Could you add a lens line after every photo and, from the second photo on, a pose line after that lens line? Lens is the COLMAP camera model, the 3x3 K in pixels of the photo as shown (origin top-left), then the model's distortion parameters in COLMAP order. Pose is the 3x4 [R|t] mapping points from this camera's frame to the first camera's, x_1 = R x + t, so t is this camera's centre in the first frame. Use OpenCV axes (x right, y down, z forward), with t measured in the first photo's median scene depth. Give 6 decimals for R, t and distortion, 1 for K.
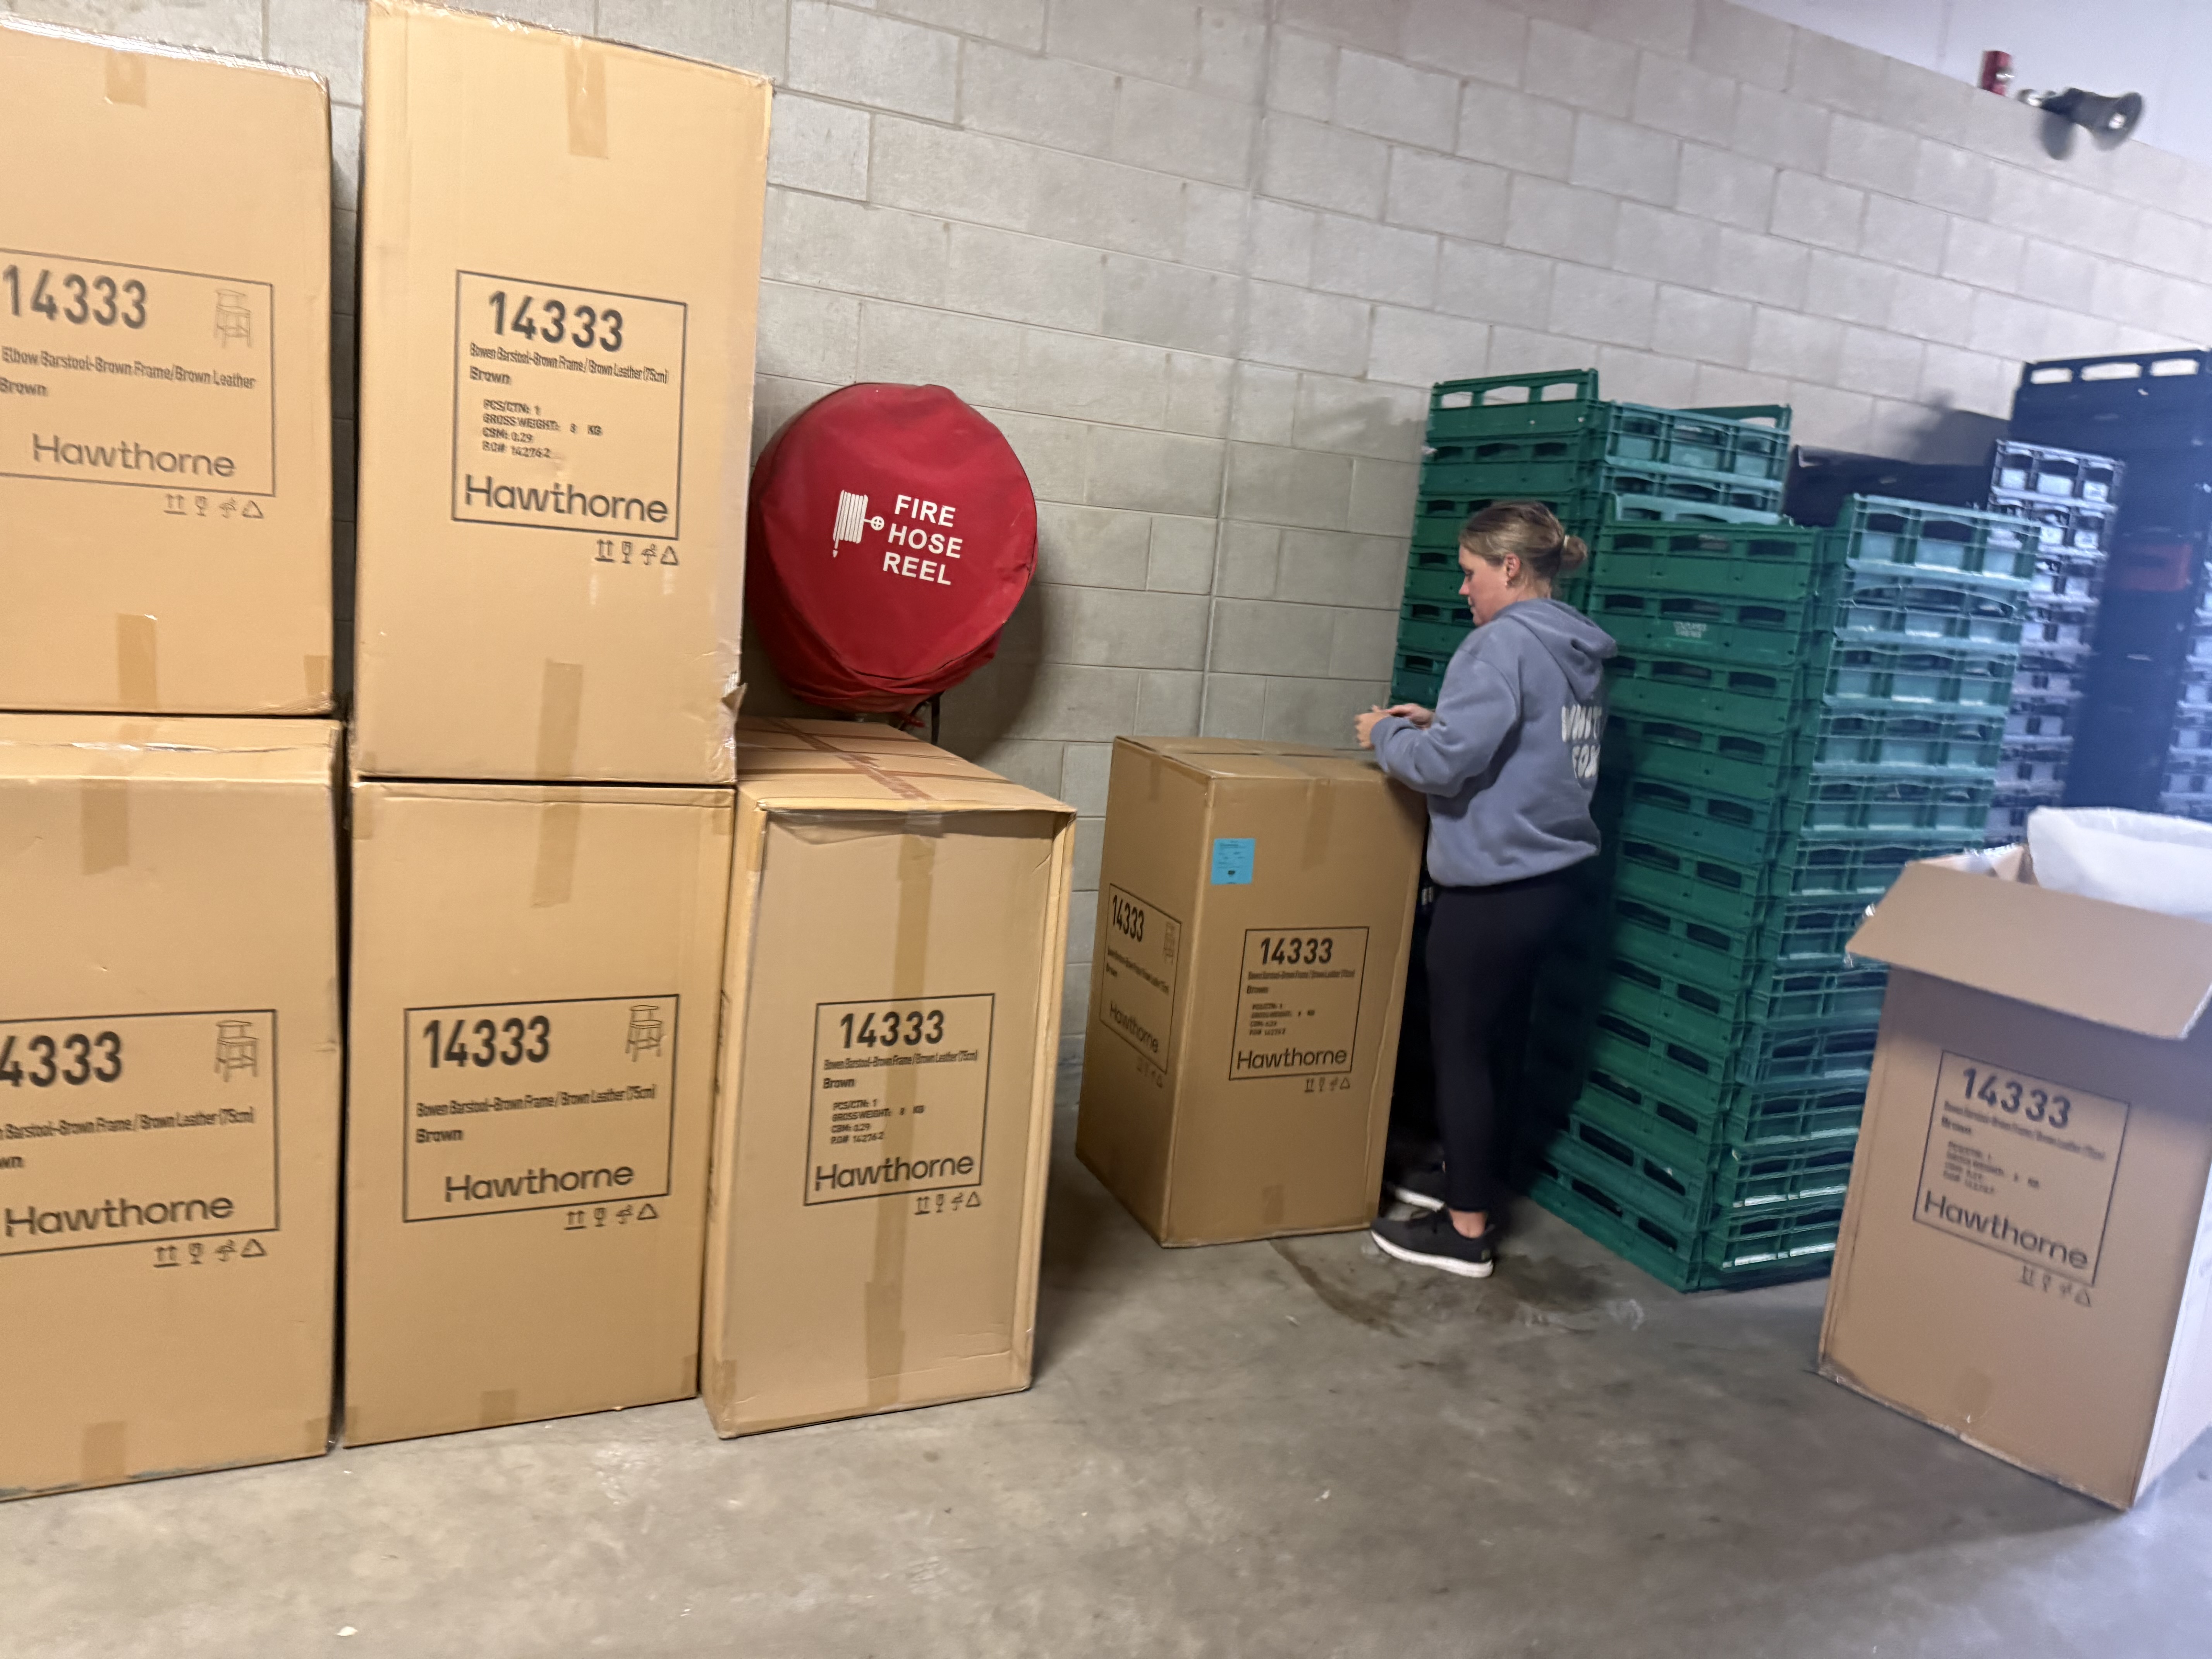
lens RADIAL K [[1478.5, 0, 1105.1], [0, 1478.5, 827.7], [0, 0, 1]] dist [0.113934, -0.145008]
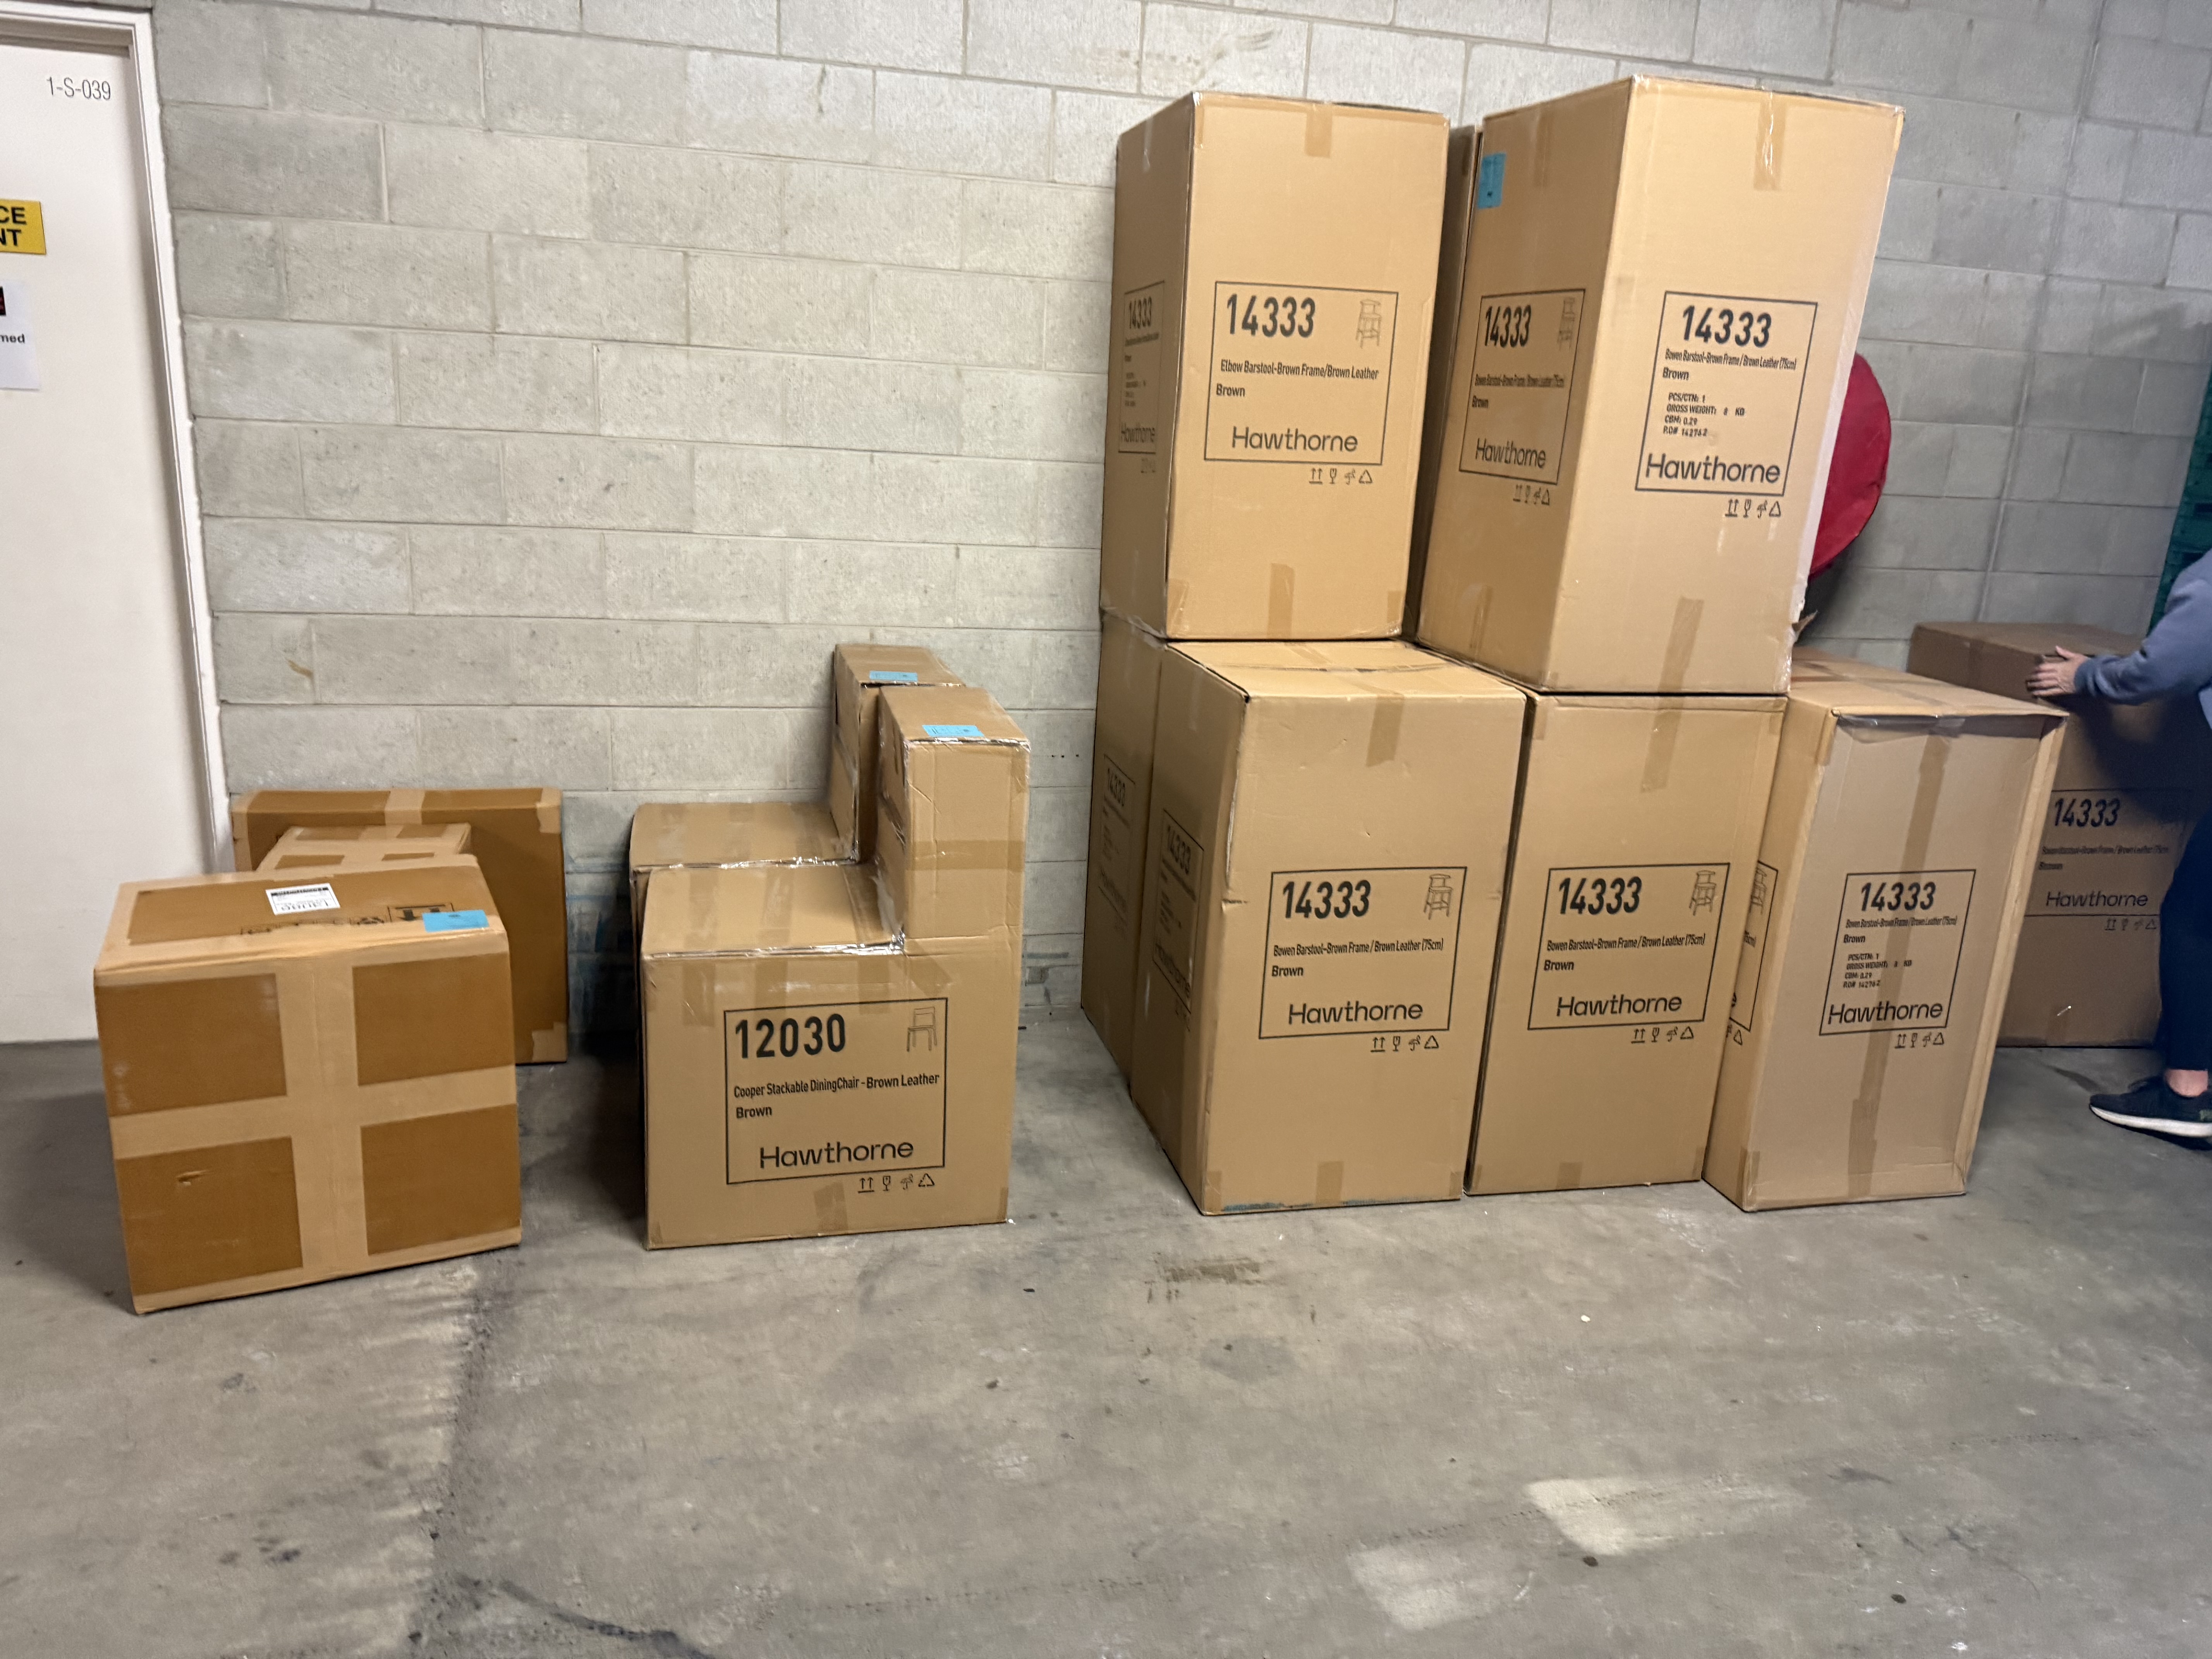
lens RADIAL K [[1505.7, 0, 1102.1], [0, 1505.7, 834.8], [0, 0, 1]] dist [0.040004, -0.050864]
pose [[0.981811, 0.019873, -0.188821, -0.549010], [-0.002263, 0.995661, 0.093024, -0.027462], [0.189850, -0.090904, 0.977596, -0.322805]]
